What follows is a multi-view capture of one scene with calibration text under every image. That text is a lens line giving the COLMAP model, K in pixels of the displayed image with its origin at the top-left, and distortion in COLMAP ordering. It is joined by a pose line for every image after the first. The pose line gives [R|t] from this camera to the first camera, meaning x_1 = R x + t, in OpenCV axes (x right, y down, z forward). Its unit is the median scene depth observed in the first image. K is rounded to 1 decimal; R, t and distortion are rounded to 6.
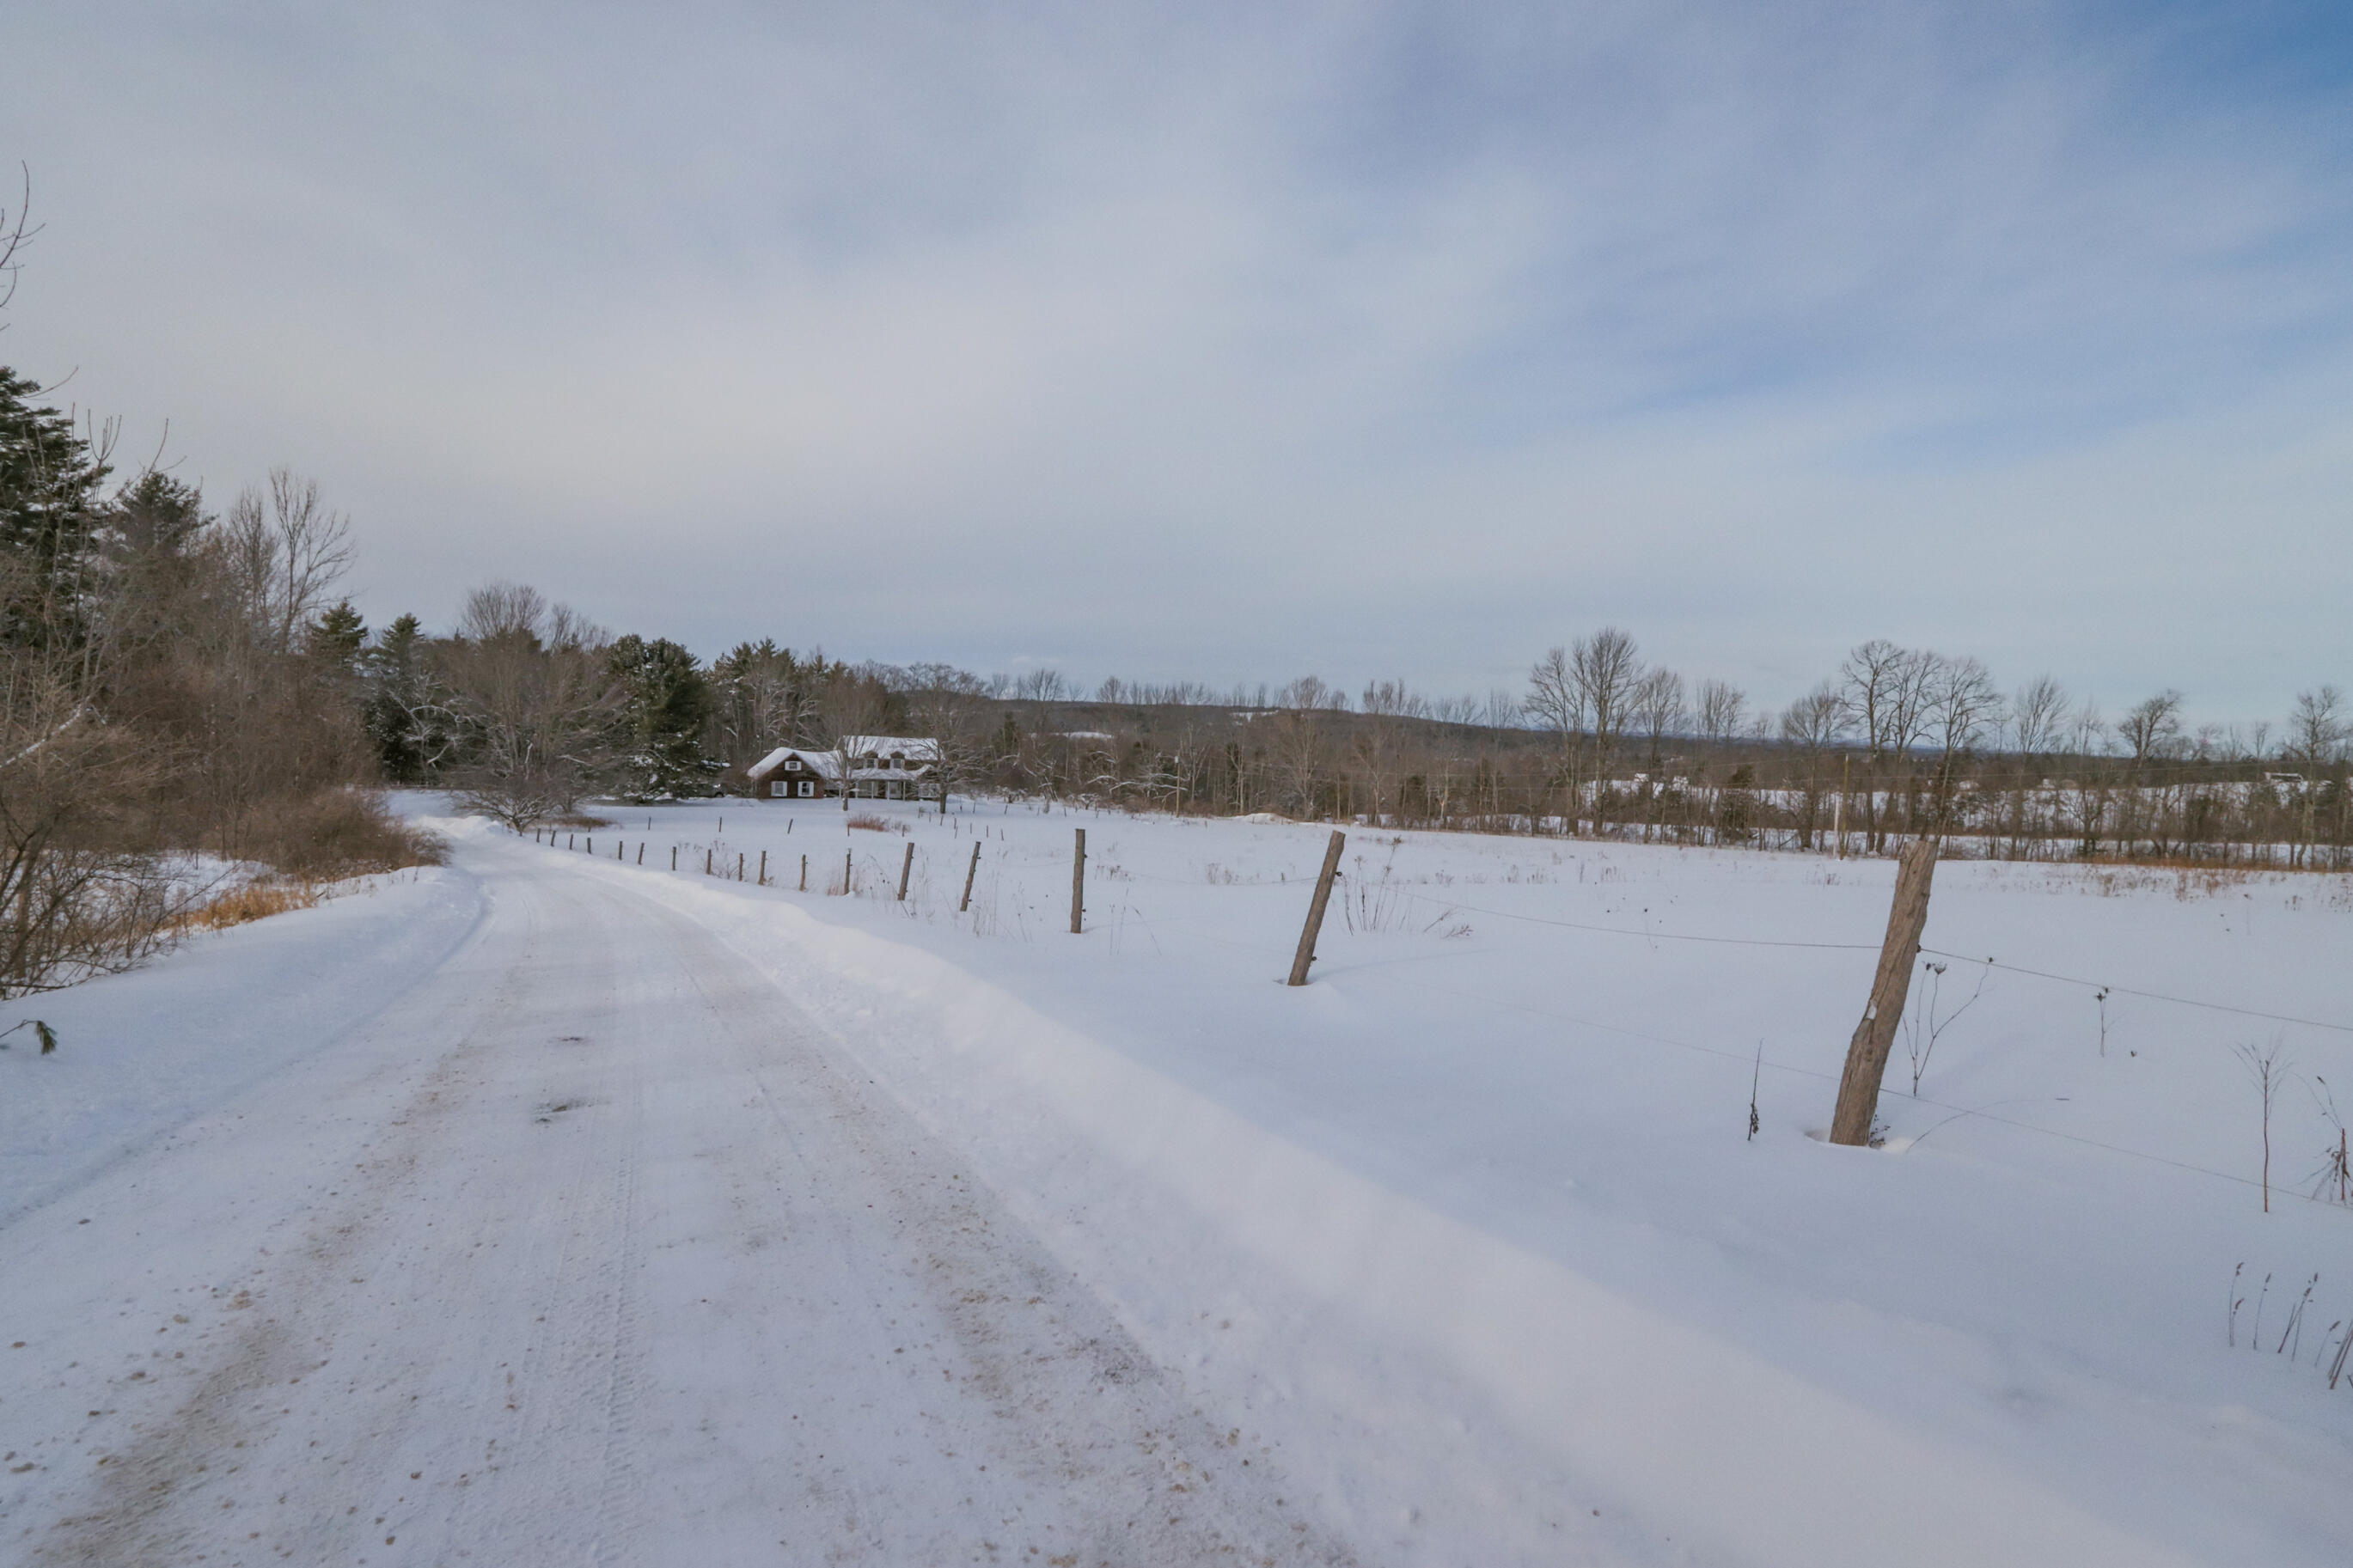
lens RADIAL K [[1189.1, 0, 1179.0], [0, 1189.1, 782.9], [0, 0, 1]] dist [-0.002478, -0.000216]
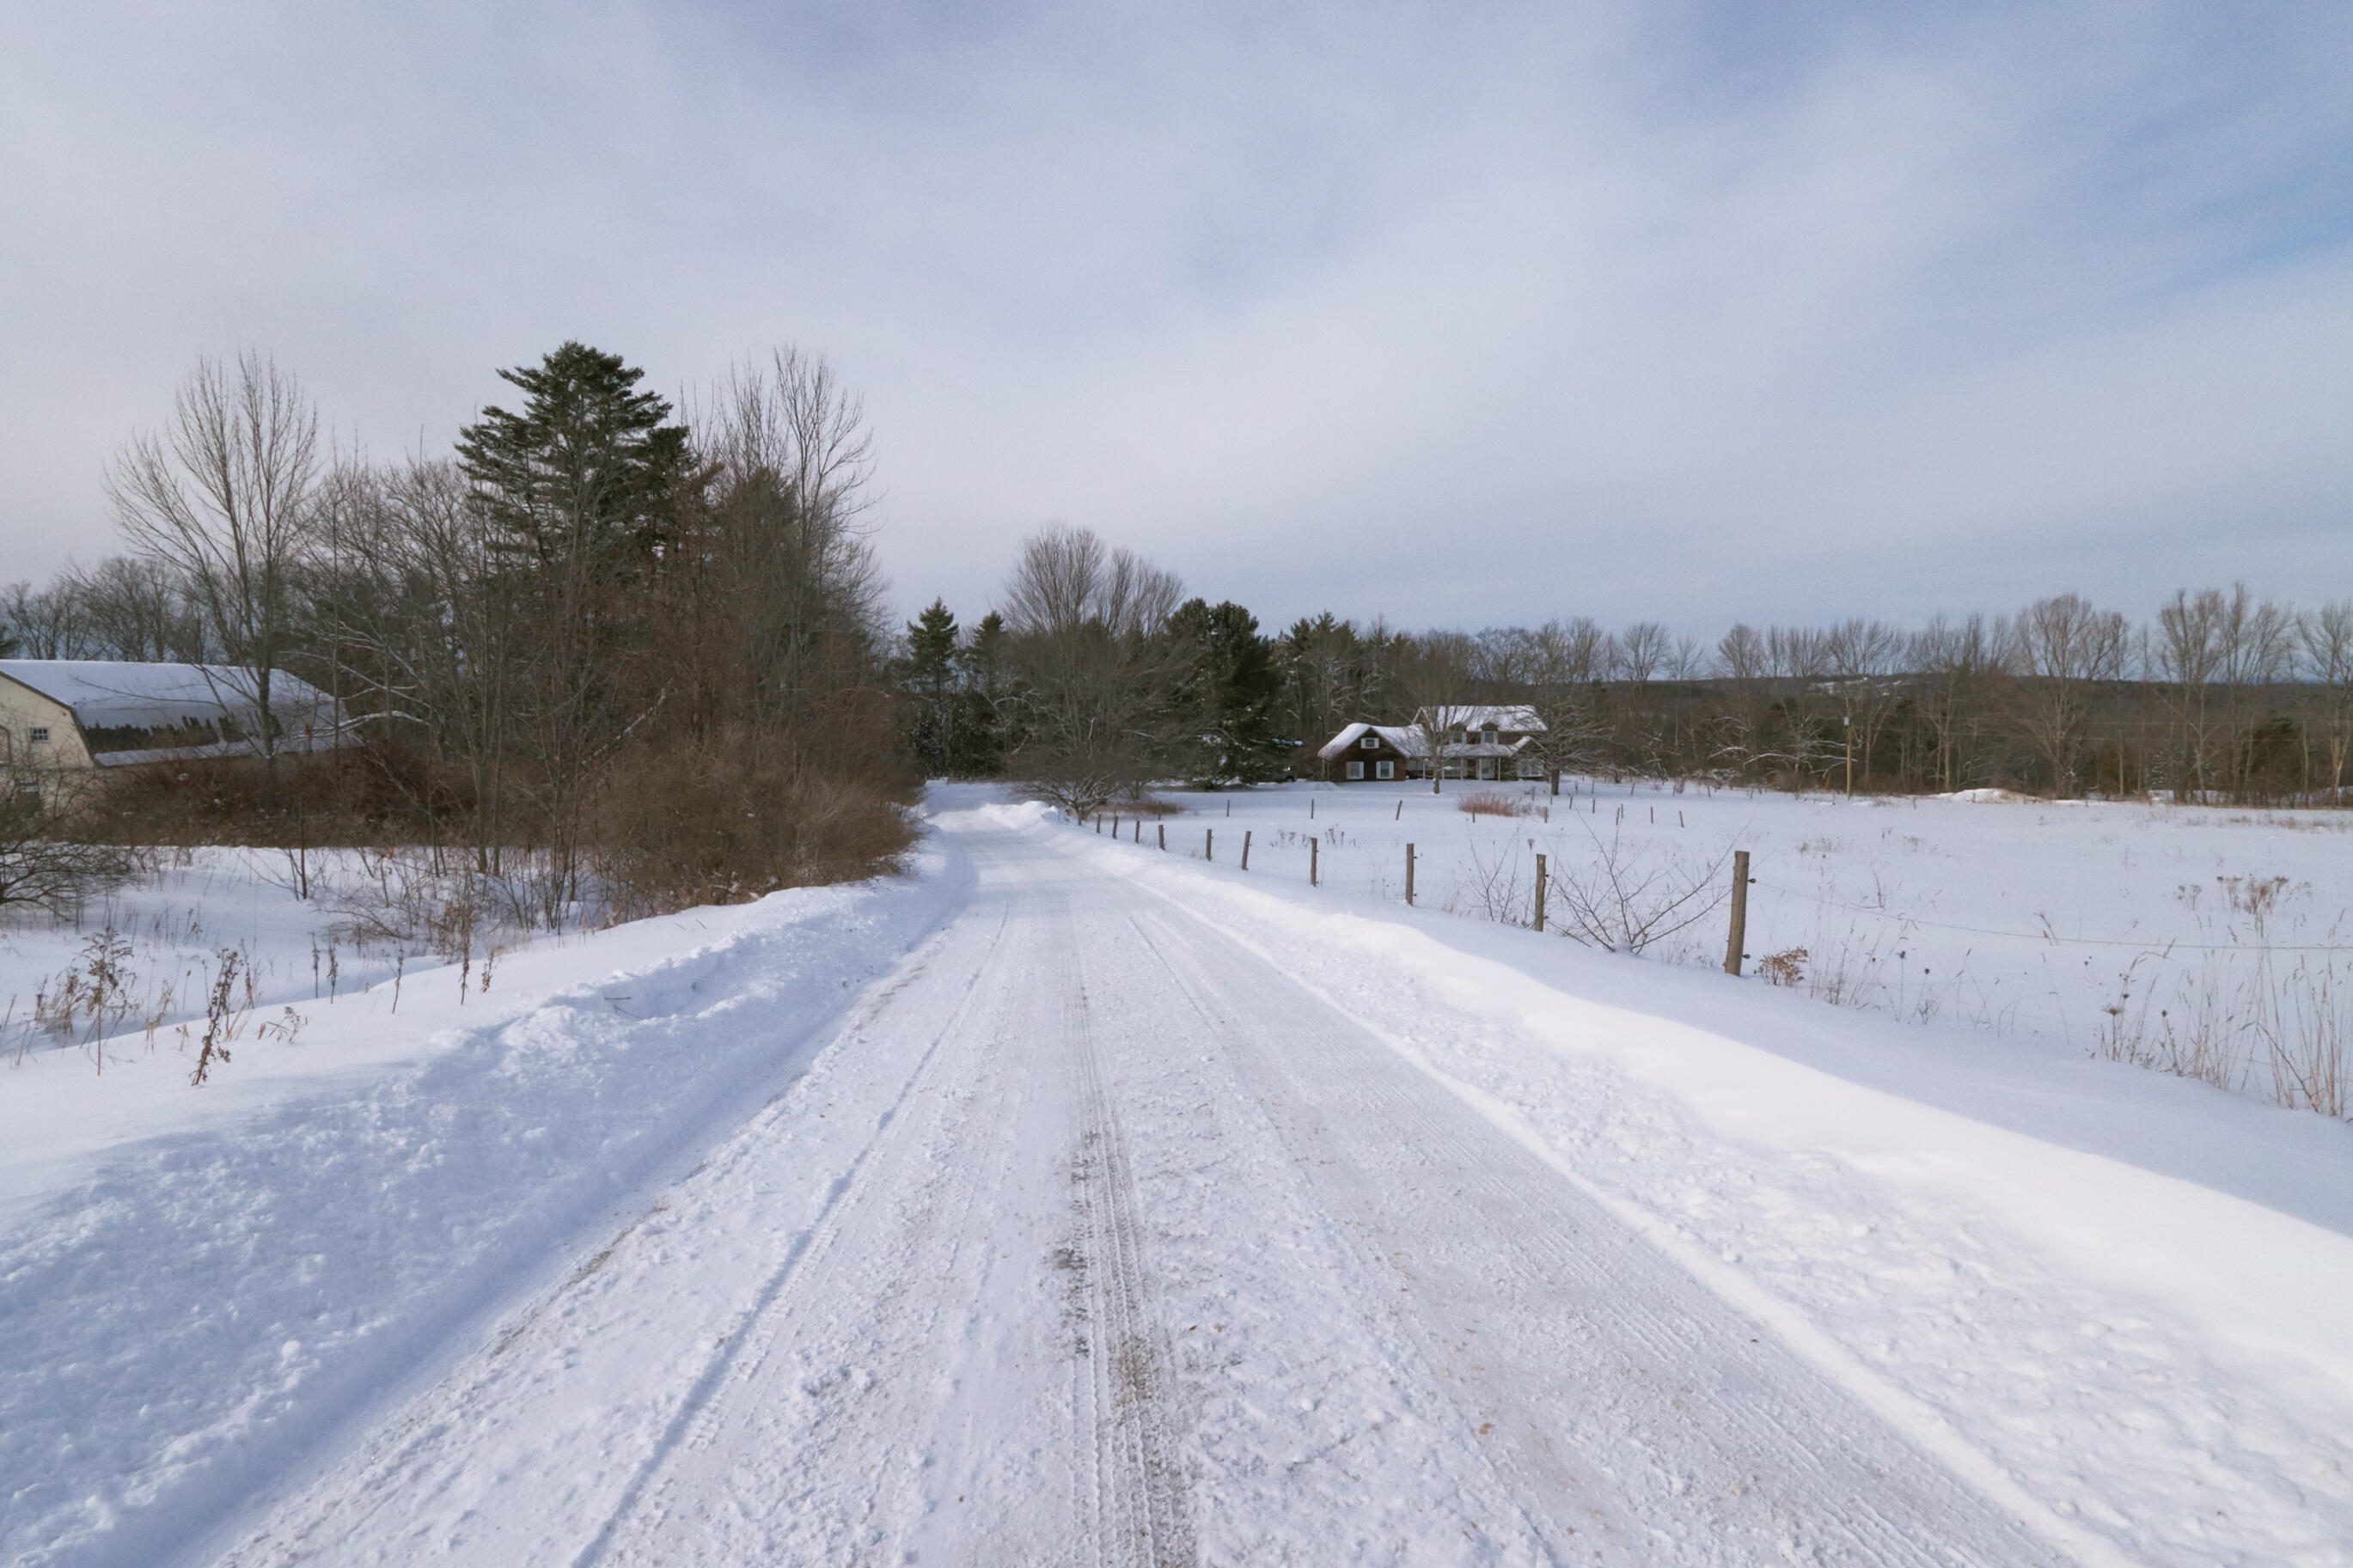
lens RADIAL K [[1189.1, 0, 1191.8], [0, 1189.1, 776.0], [0, 0, 1]] dist [-0.002478, -0.000216]
pose [[0.908458, -0.025935, -0.417171, -0.083185], [0.026918, 0.999631, -0.003529, 0.008707], [0.417109, -0.008023, 0.908821, 0.165481]]
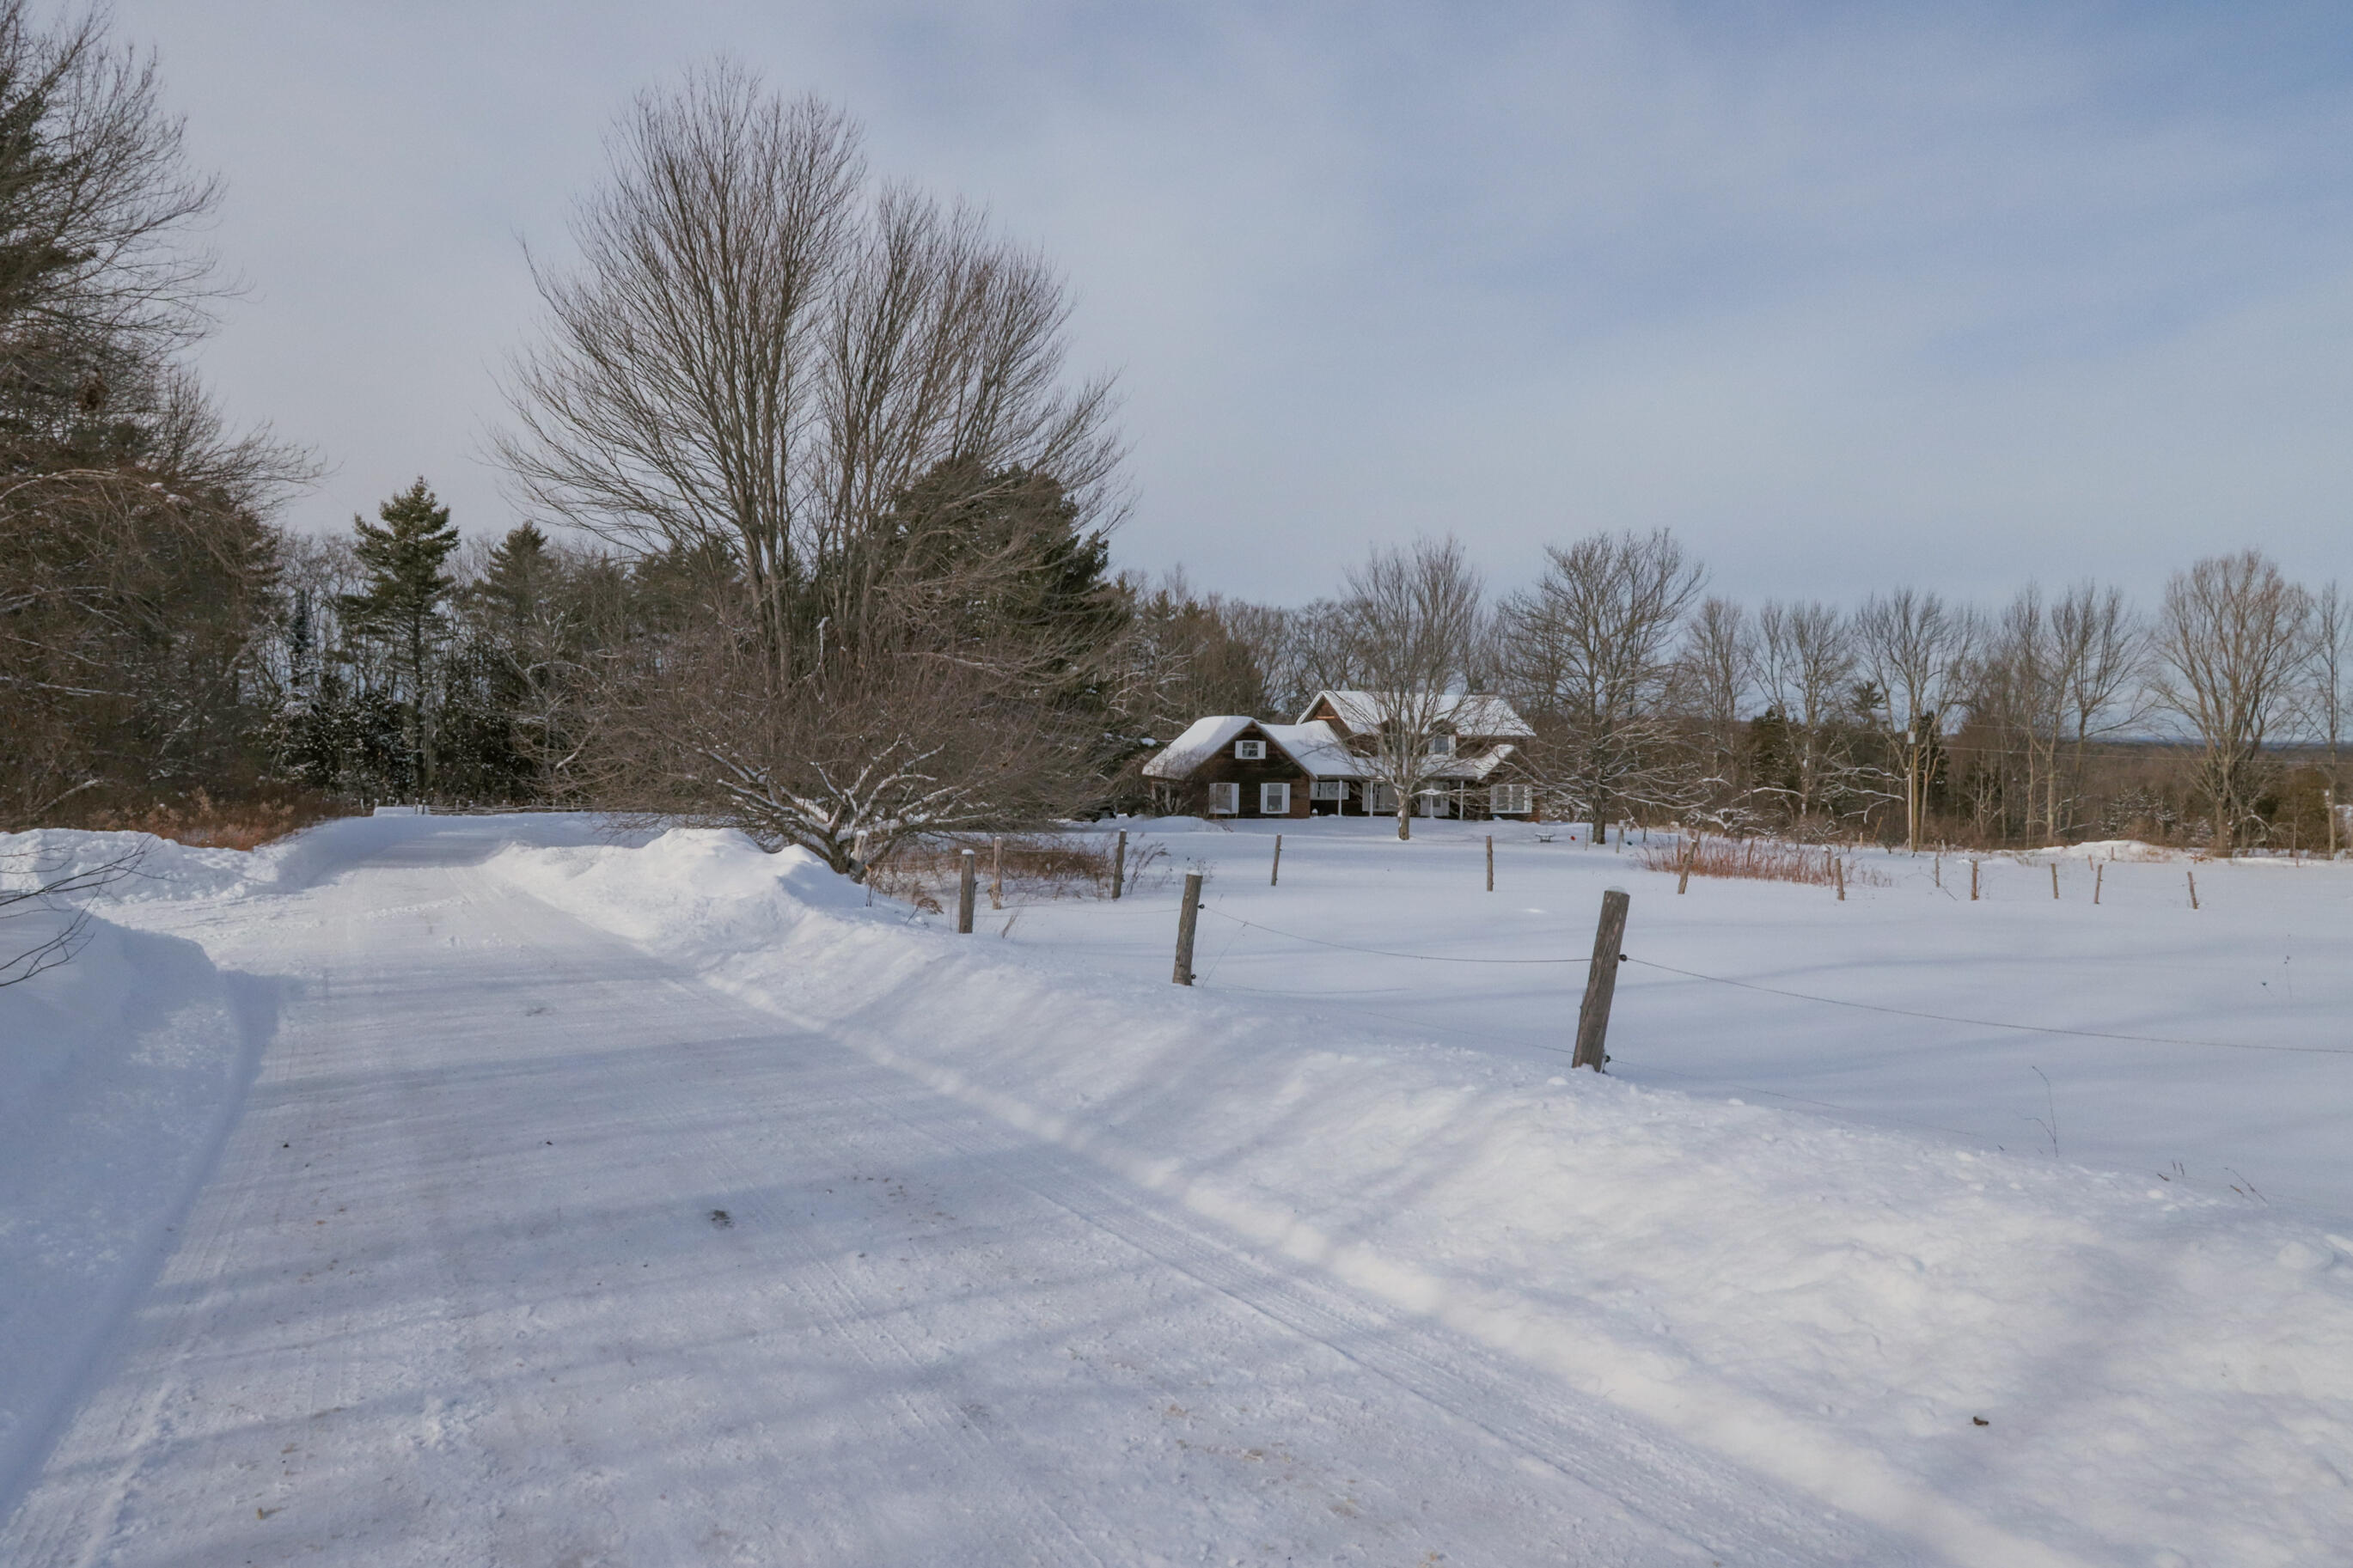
lens RADIAL K [[1509.8, 0, 1175.7], [0, 1509.8, 781.9], [0, 0, 1]] dist [-0.002938, 0.004164]
pose [[0.982914, -0.022604, -0.182671, -0.240204], [0.017696, 0.999438, -0.028458, 0.014977], [0.183212, 0.024739, 0.982762, 0.393455]]
